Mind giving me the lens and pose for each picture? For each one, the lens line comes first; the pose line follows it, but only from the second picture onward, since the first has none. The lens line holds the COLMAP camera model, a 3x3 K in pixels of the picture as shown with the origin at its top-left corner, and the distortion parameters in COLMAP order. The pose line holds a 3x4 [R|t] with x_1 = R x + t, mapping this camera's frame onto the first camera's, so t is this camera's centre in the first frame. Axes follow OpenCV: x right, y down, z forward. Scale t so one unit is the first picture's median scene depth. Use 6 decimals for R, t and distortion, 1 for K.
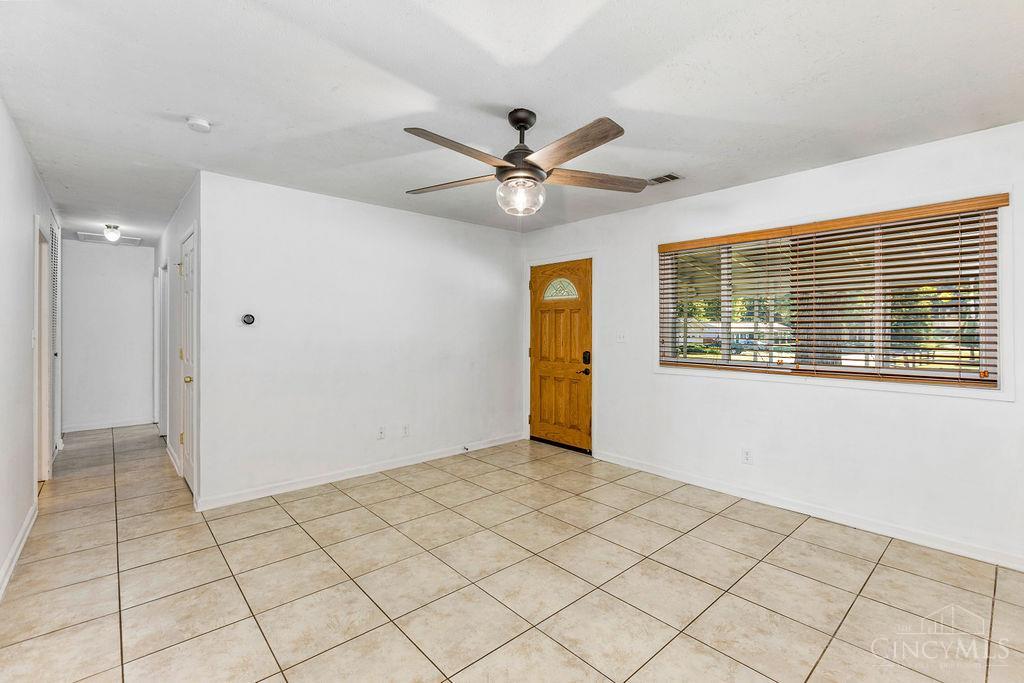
lens RADIAL K [[452.6, 0, 518.7], [0, 452.6, 329.7], [0, 0, 1]] dist [0.000889, 0.000108]
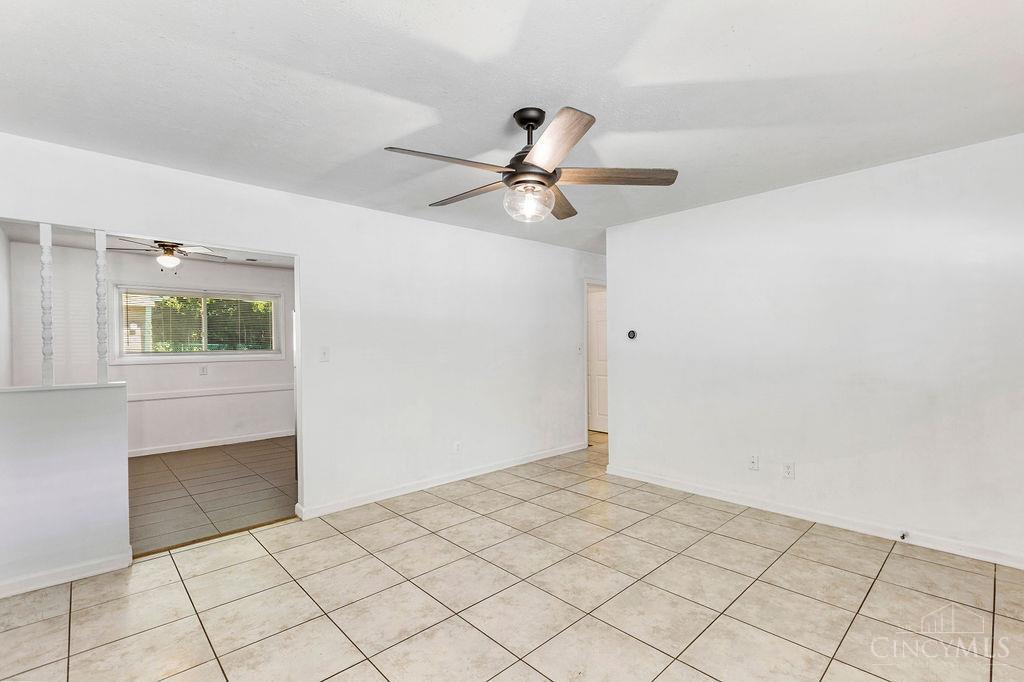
lens RADIAL K [[460.2, 0, 518.6], [0, 460.2, 346.3], [0, 0, 1]] dist [0.000037, 0.000085]
pose [[0.028274, 0.002239, -0.999598, 0.665387], [0.010145, 0.999945, 0.002527, 0.003090], [0.999549, -0.010212, 0.028250, 0.650771]]
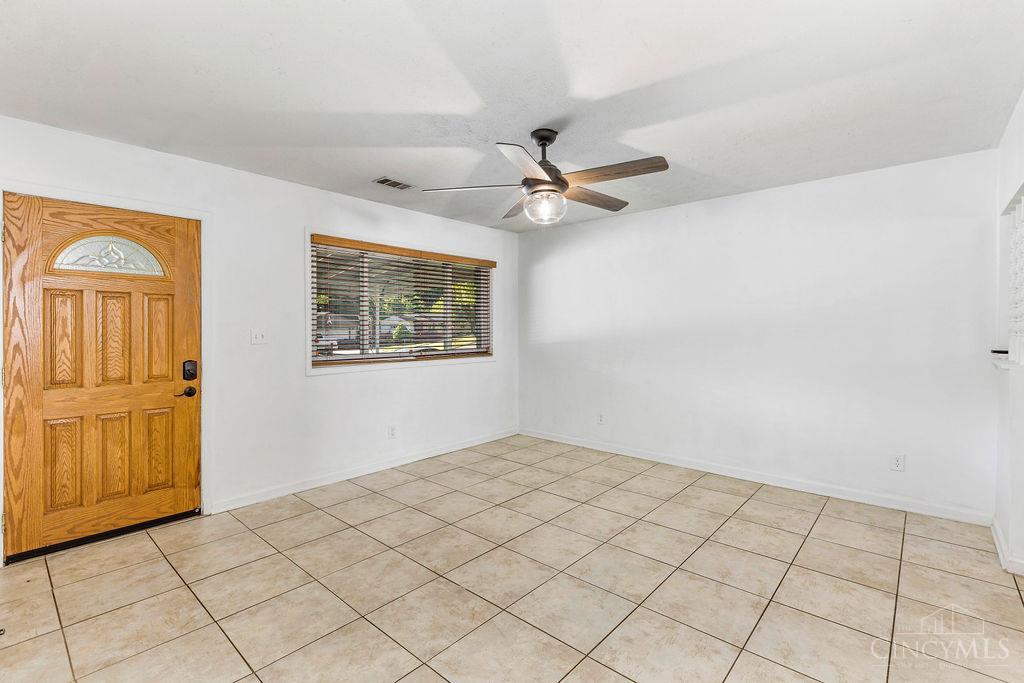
lens RADIAL K [[467.1, 0, 512.9], [0, 467.1, 329.7], [0, 0, 1]] dist [-0.003215, -0.000449]
pose [[-0.110080, -0.005585, 0.993907, -0.773097], [0.001931, 0.999981, 0.005833, 0.000503], [-0.993921, 0.002561, -0.110067, 0.827825]]
